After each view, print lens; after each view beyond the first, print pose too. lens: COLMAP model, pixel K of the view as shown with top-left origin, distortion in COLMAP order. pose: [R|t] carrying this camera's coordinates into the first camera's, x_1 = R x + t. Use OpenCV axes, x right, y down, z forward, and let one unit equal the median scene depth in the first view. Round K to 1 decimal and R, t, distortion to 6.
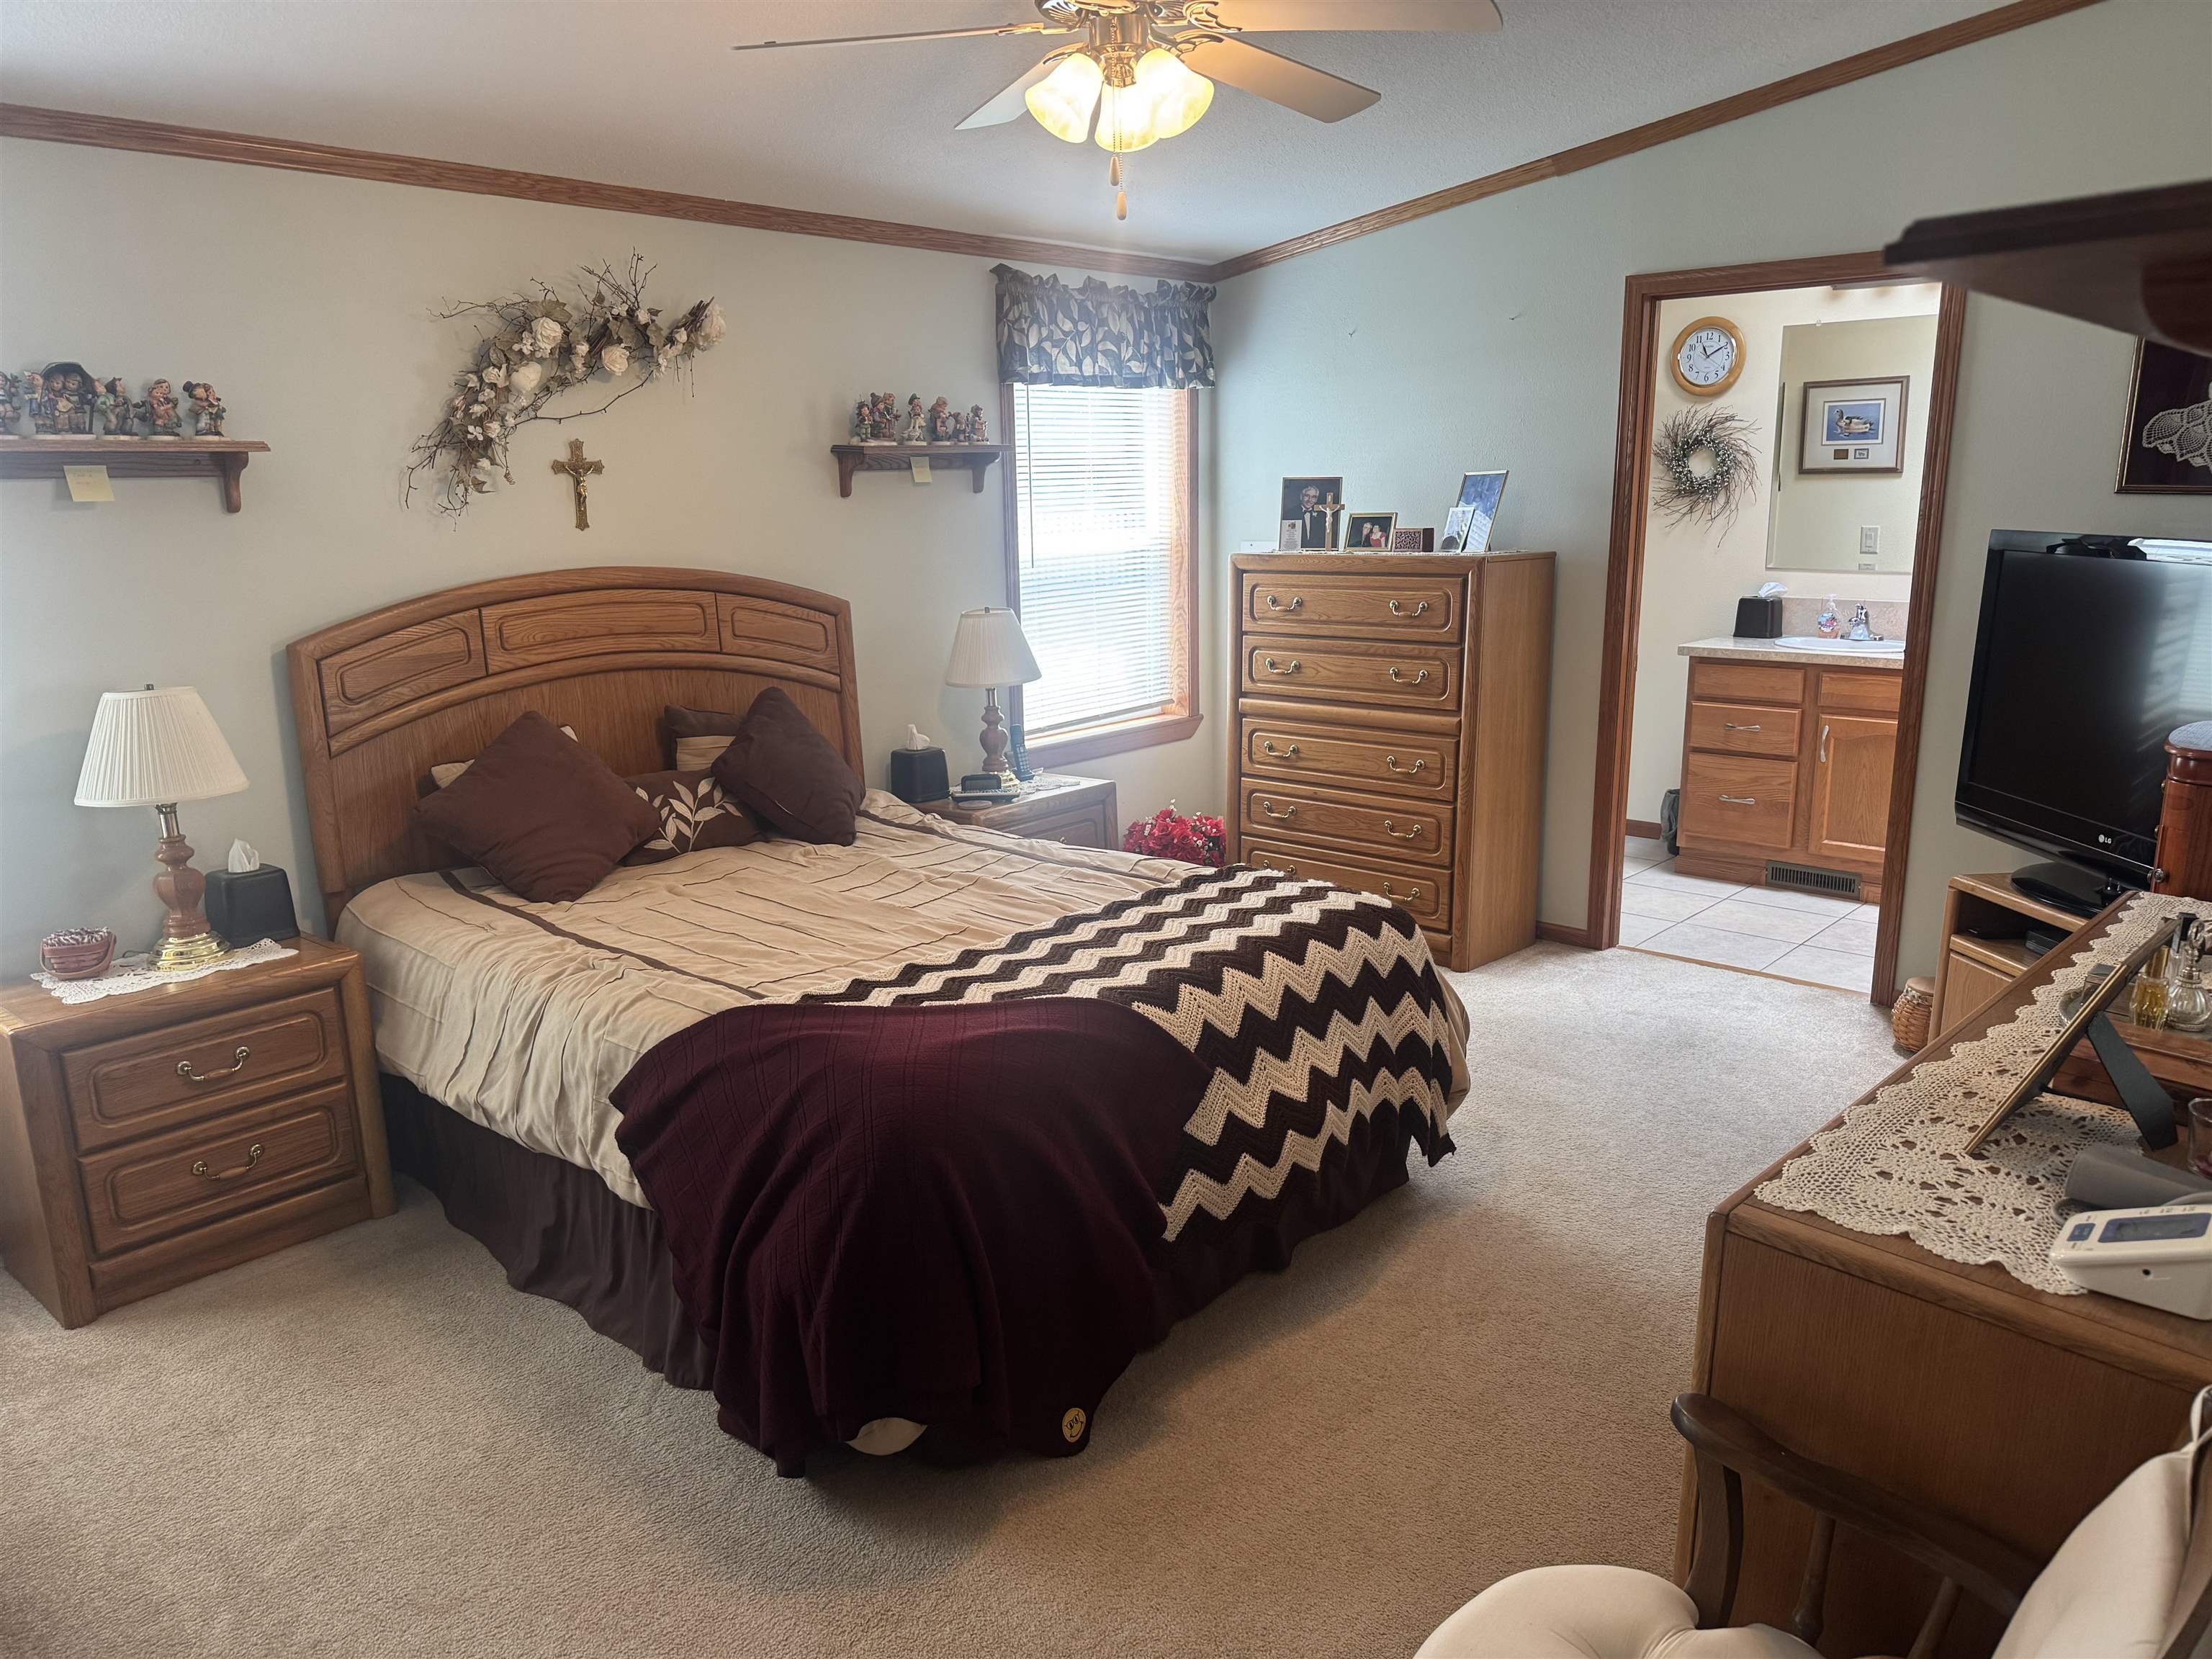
lens RADIAL K [[1548.6, 0, 1118.0], [0, 1548.6, 834.5], [0, 0, 1]] dist [0.011529, -0.024002]
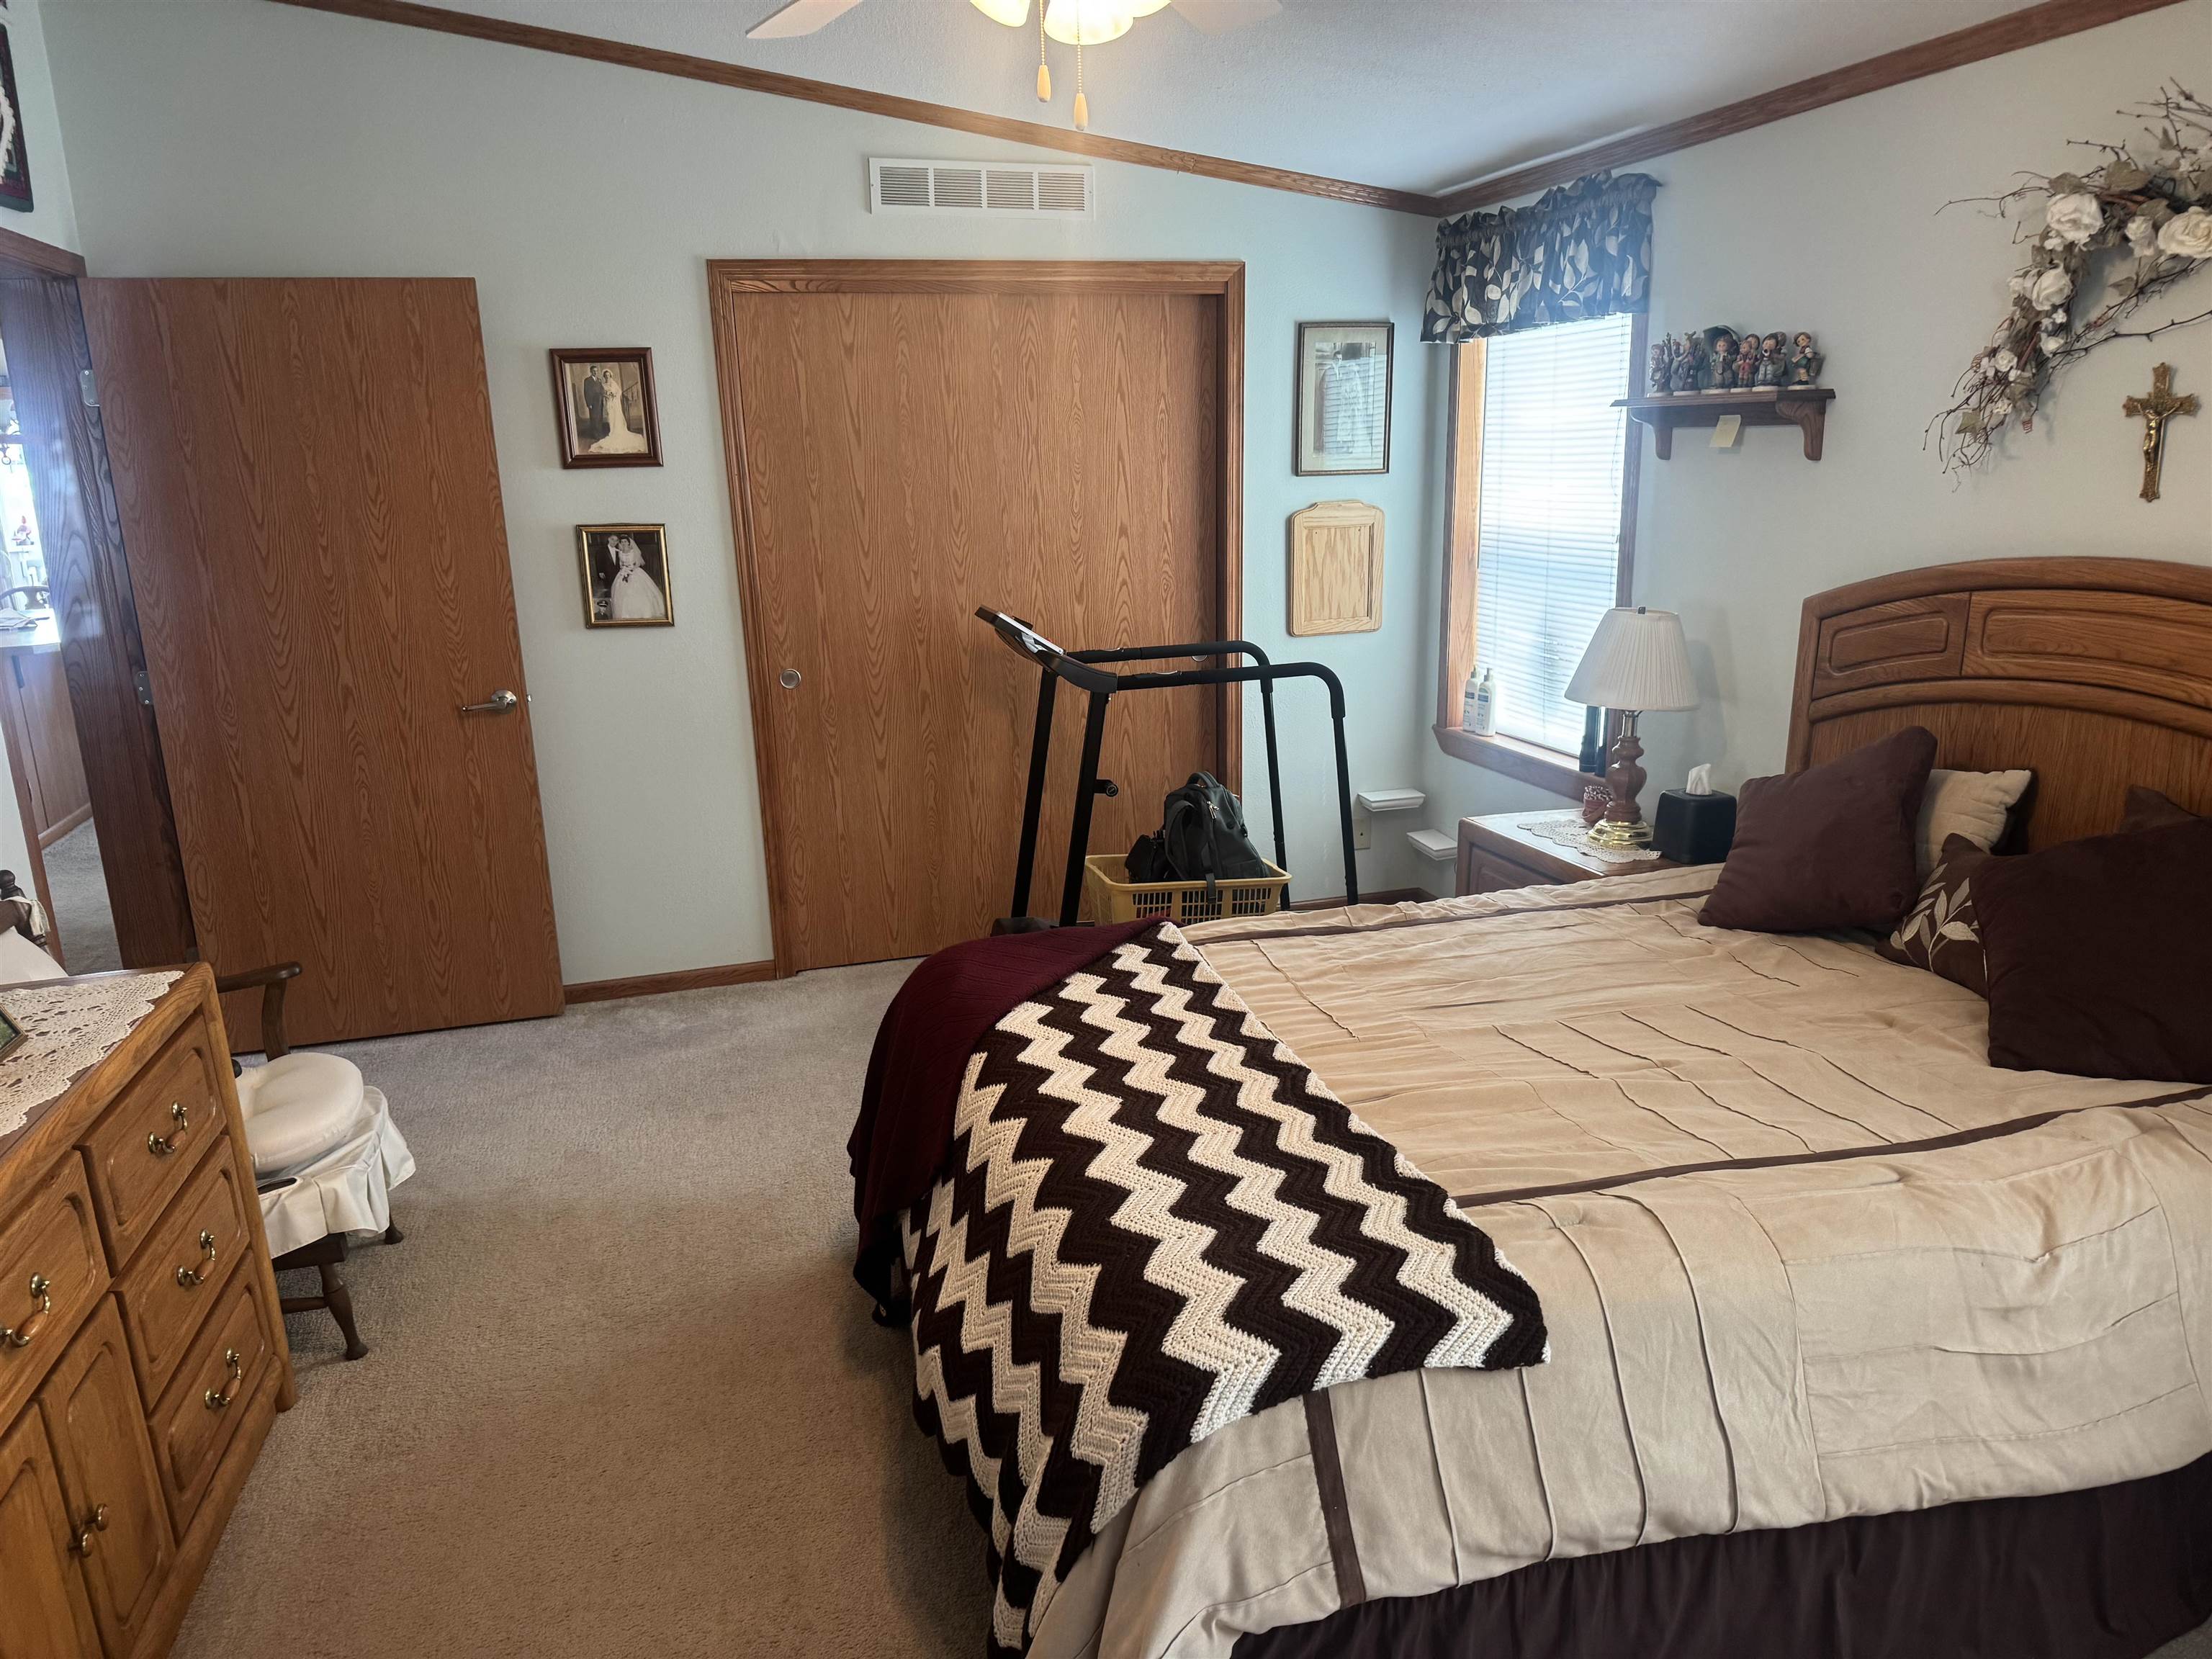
lens RADIAL K [[1548.6, 0, 1116.5], [0, 1548.6, 837.8], [0, 0, 1]] dist [0.011529, -0.024002]
pose [[-0.515980, 0.236015, -0.823445, 0.487156], [-0.163516, 0.916479, 0.365142, -0.247068], [0.840849, 0.323053, -0.434293, 1.016467]]
